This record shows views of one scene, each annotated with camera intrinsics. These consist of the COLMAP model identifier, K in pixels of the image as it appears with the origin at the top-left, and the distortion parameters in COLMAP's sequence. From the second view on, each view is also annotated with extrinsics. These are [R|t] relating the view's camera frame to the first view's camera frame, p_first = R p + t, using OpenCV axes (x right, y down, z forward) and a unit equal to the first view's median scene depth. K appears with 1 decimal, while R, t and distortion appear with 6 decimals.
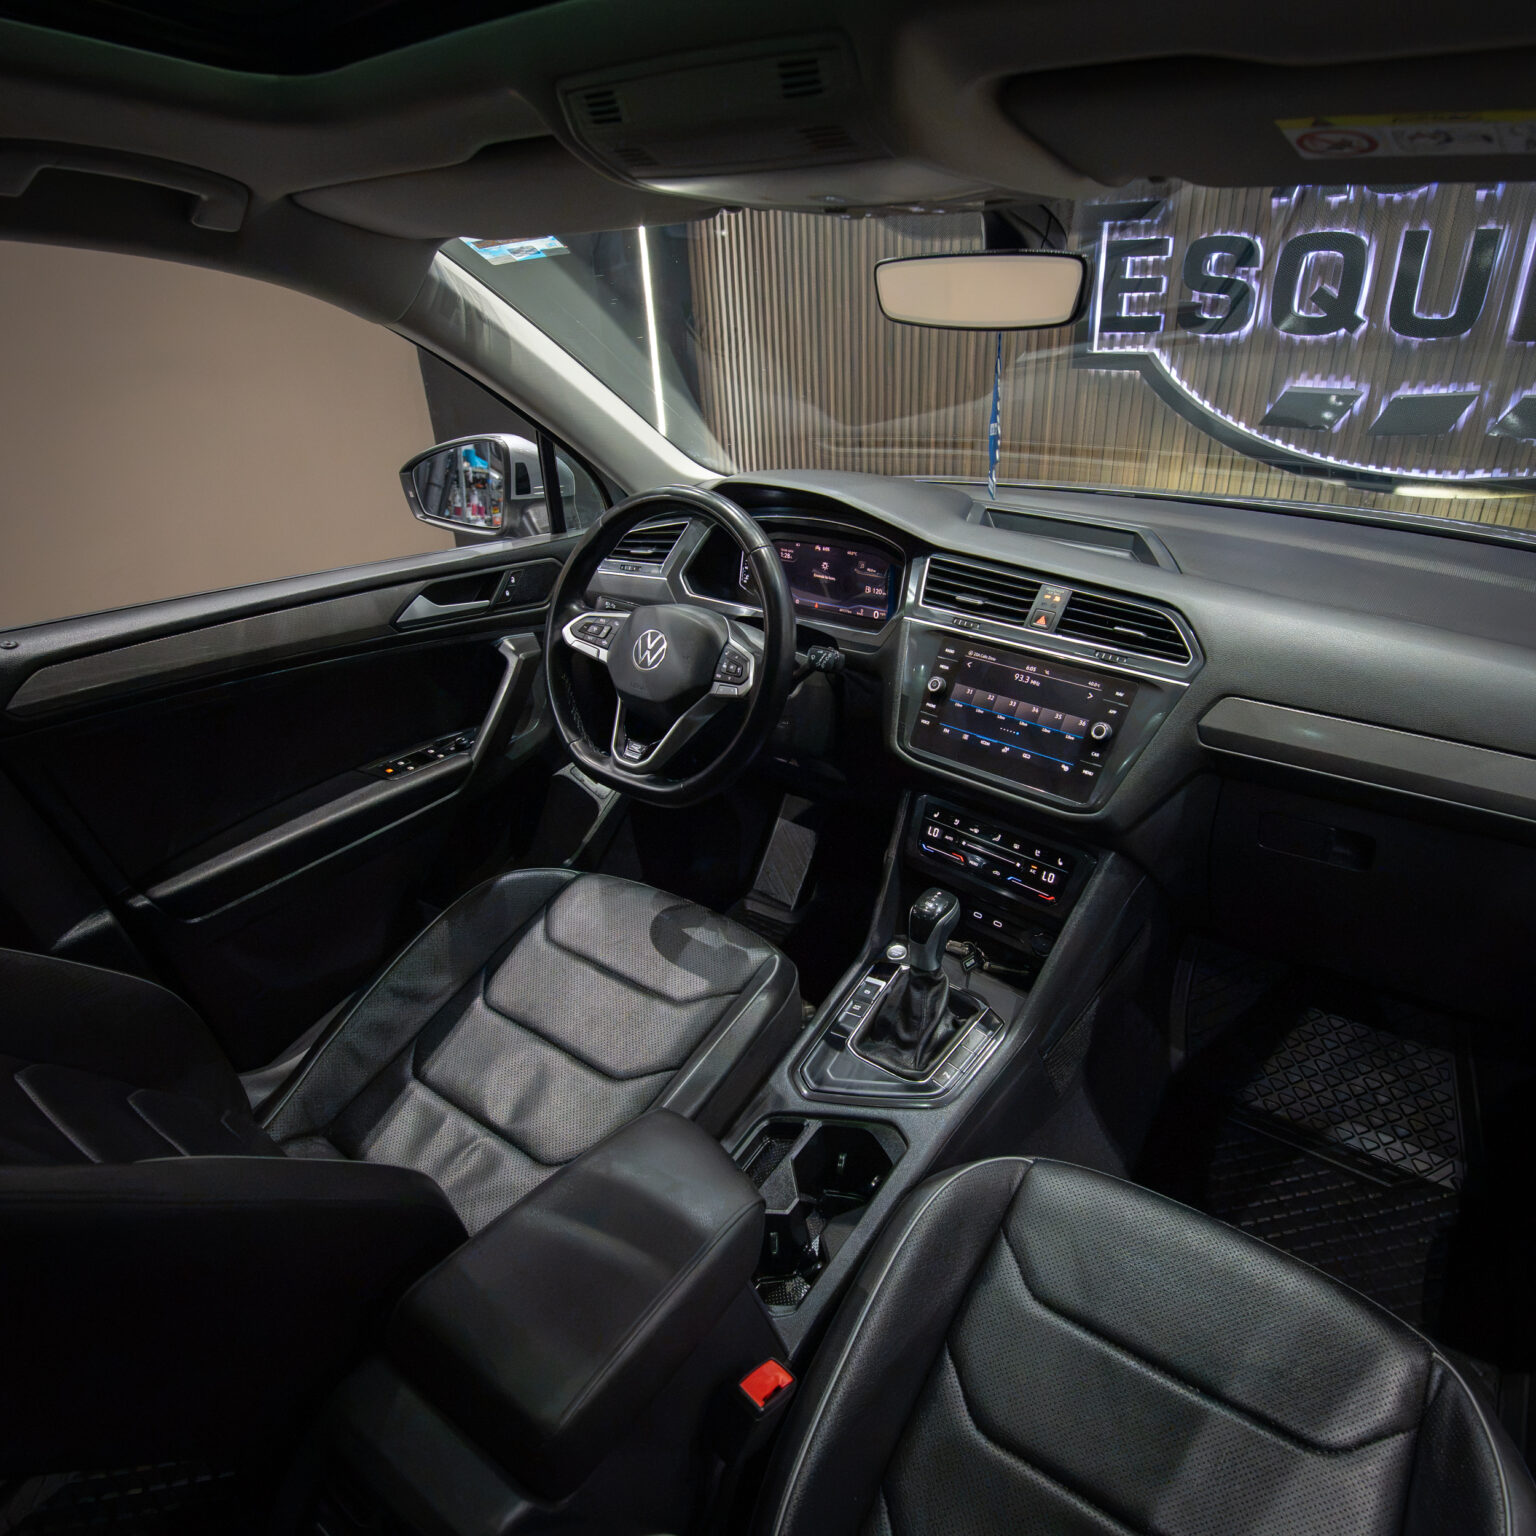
lens RADIAL K [[969.7, 0, 849.3], [0, 969.7, 768.2], [0, 0, 1]] dist [0.039662, -0.043061]
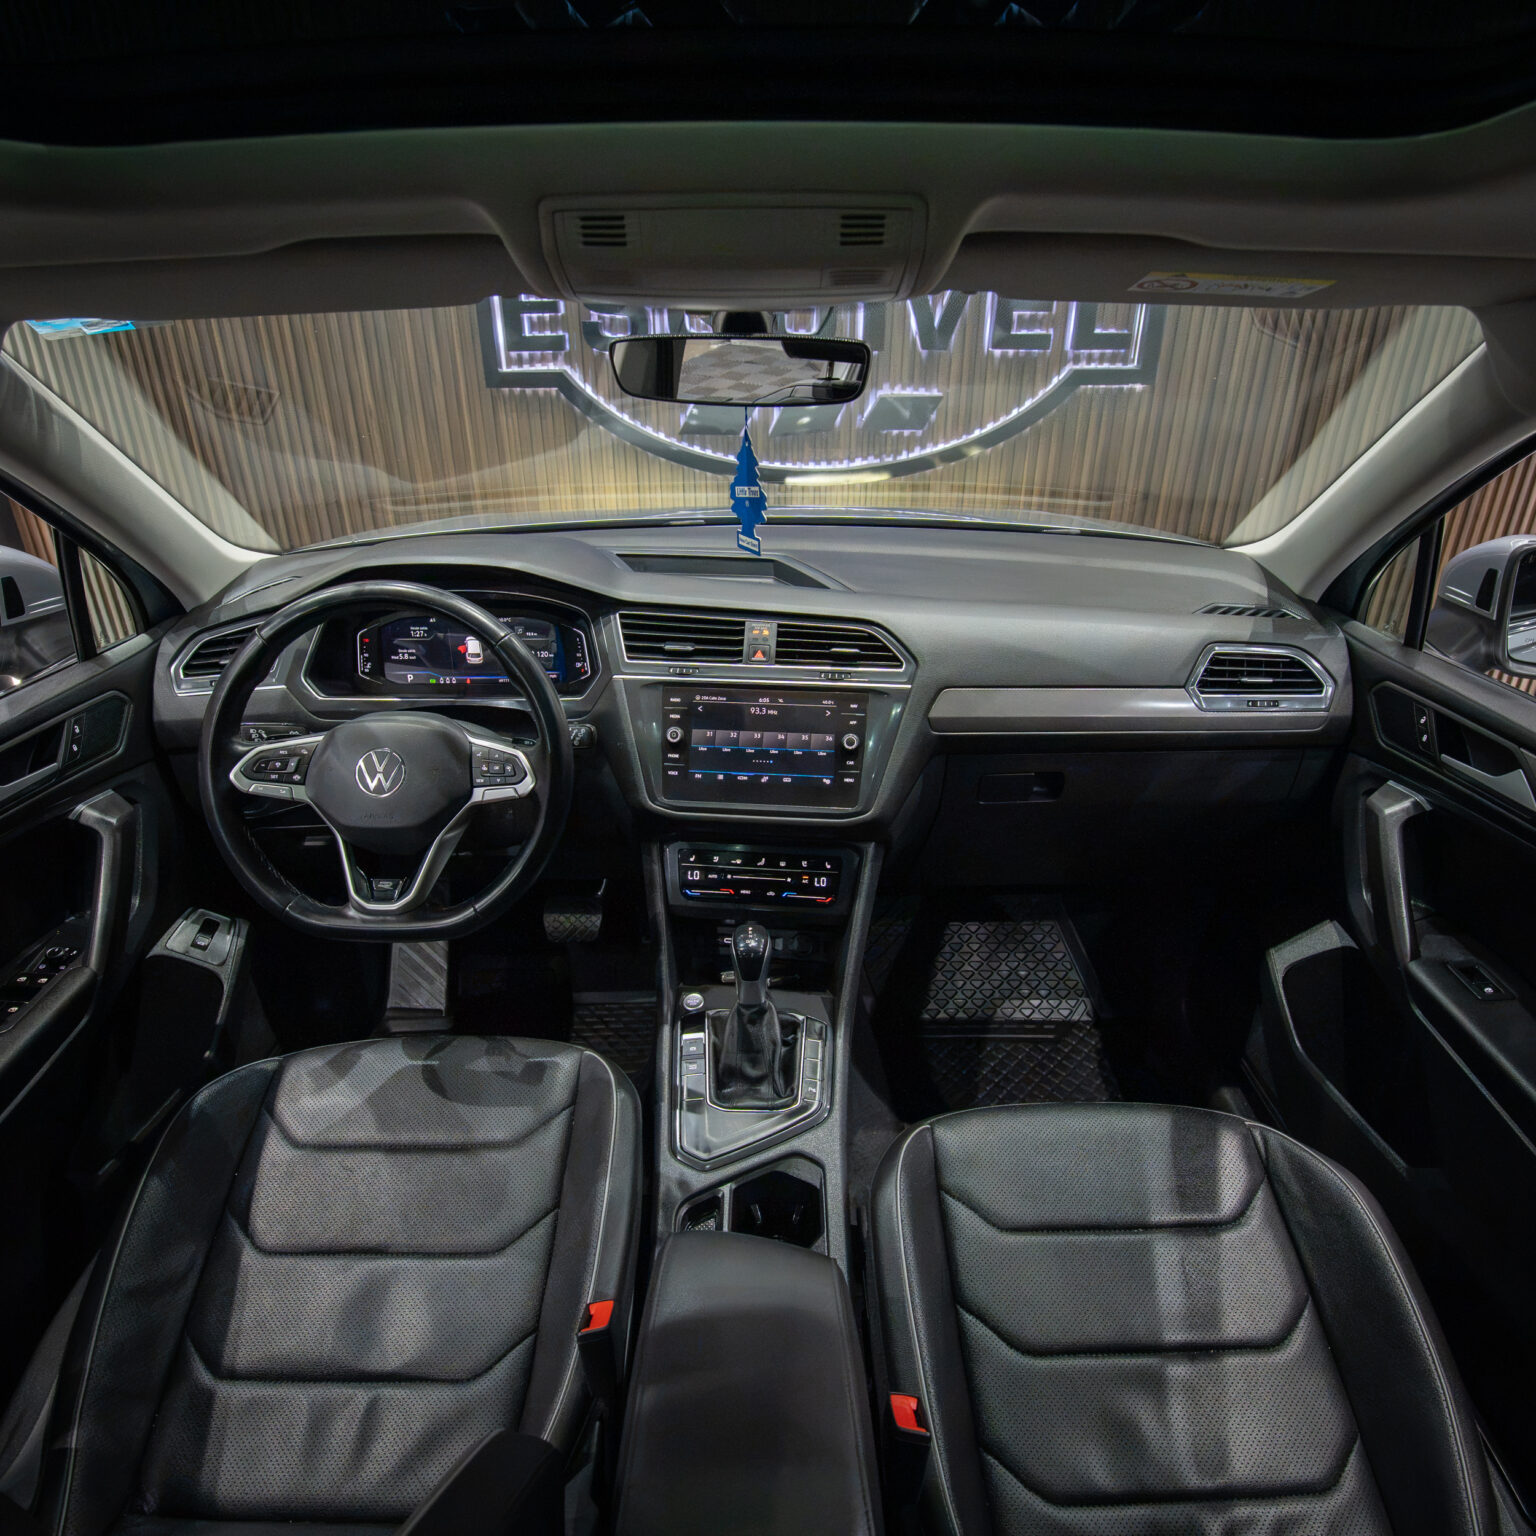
lens RADIAL K [[994.0, 0, 768.0], [0, 994.0, 768.0], [0, 0, 1]] dist [0.050147, -0.047100]
pose [[0.825259, -0.246778, 0.507984, -0.369784], [0.249075, 0.966314, 0.064793, -0.096191], [-0.506862, 0.073055, 0.858926, 0.057965]]
